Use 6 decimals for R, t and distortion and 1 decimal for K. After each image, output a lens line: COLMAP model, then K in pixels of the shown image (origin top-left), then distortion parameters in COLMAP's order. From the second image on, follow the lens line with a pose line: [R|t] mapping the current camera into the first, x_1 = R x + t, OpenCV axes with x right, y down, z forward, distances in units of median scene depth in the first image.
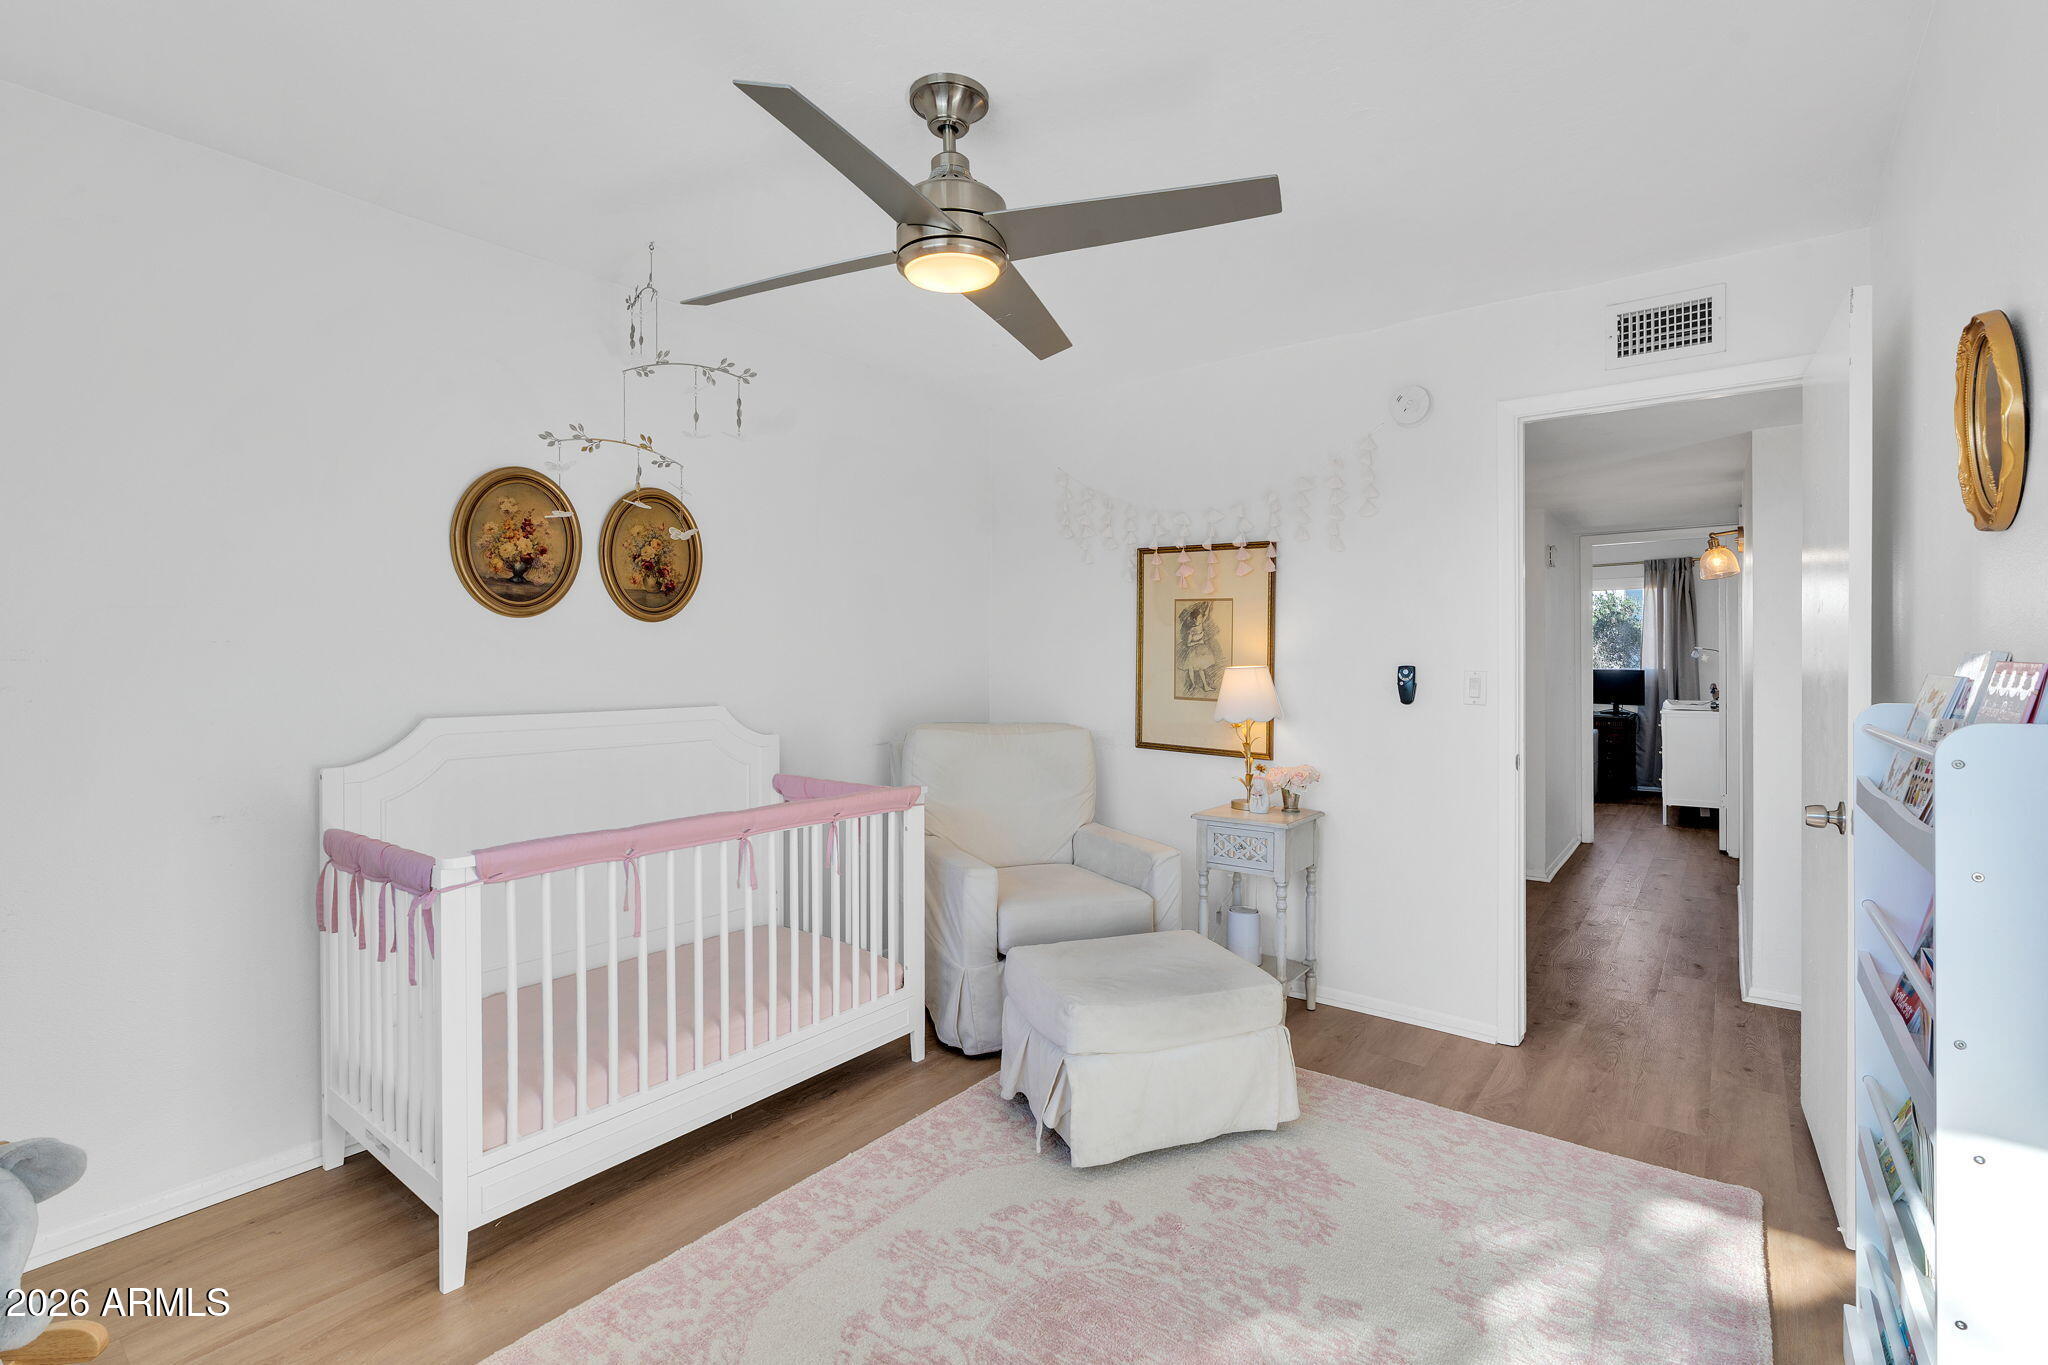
lens RADIAL K [[926.9, 0, 1032.1], [0, 926.9, 679.7], [0, 0, 1]] dist [-0.006041, 0.000669]
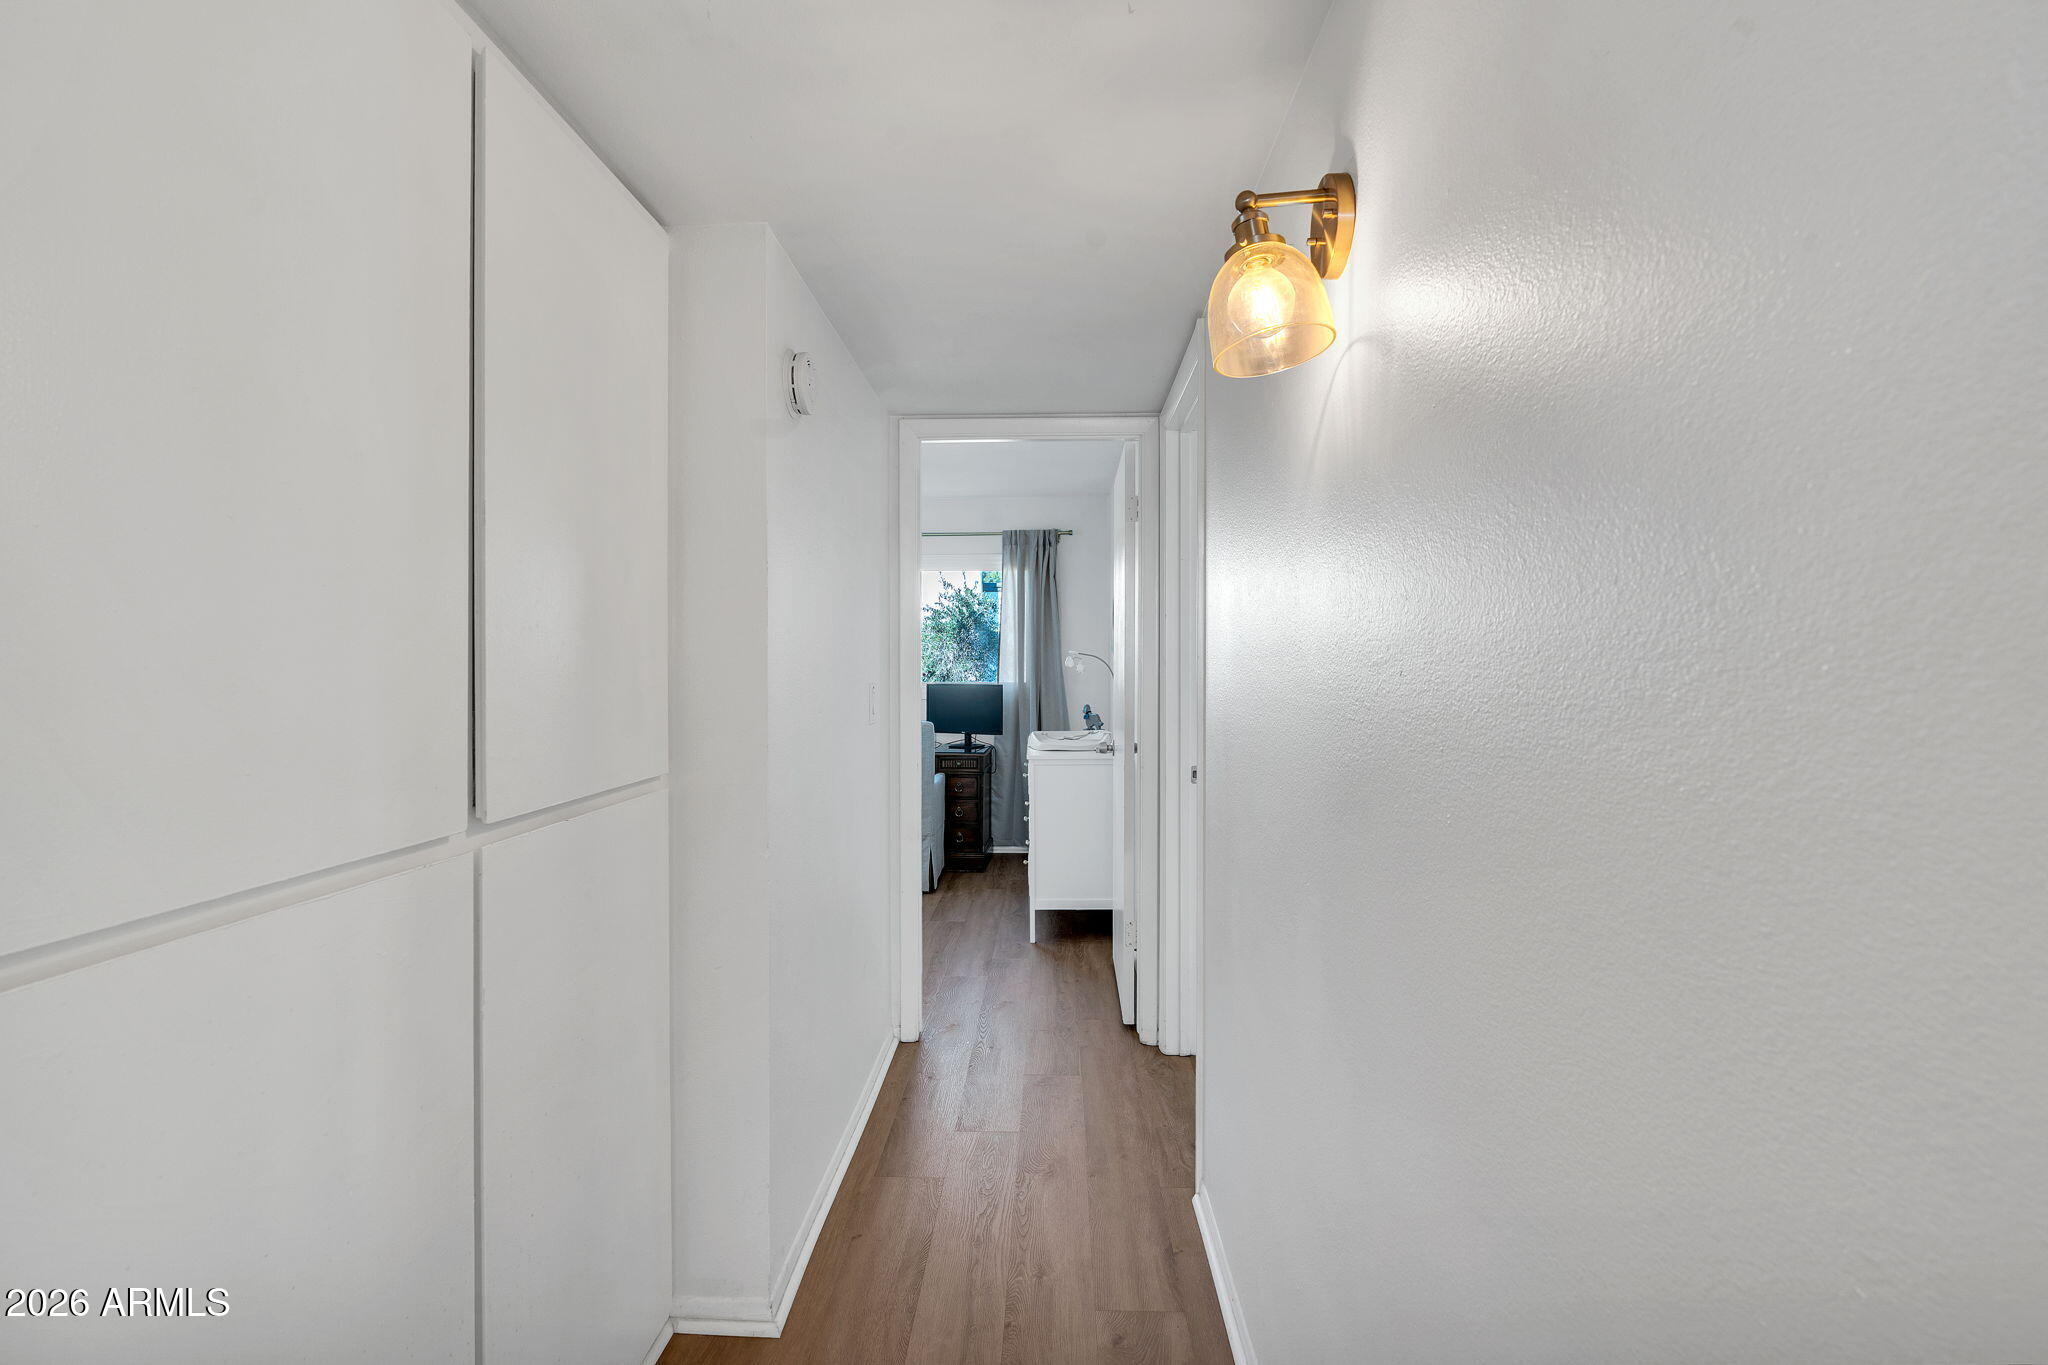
lens RADIAL K [[926.9, 0, 1032.1], [0, 926.9, 679.7], [0, 0, 1]] dist [-0.006041, 0.000669]
pose [[0.812322, 0.005028, 0.583187, 0.342789], [-0.001207, 0.999975, -0.006939, -0.012155], [-0.583208, 0.004933, 0.812308, 0.526829]]
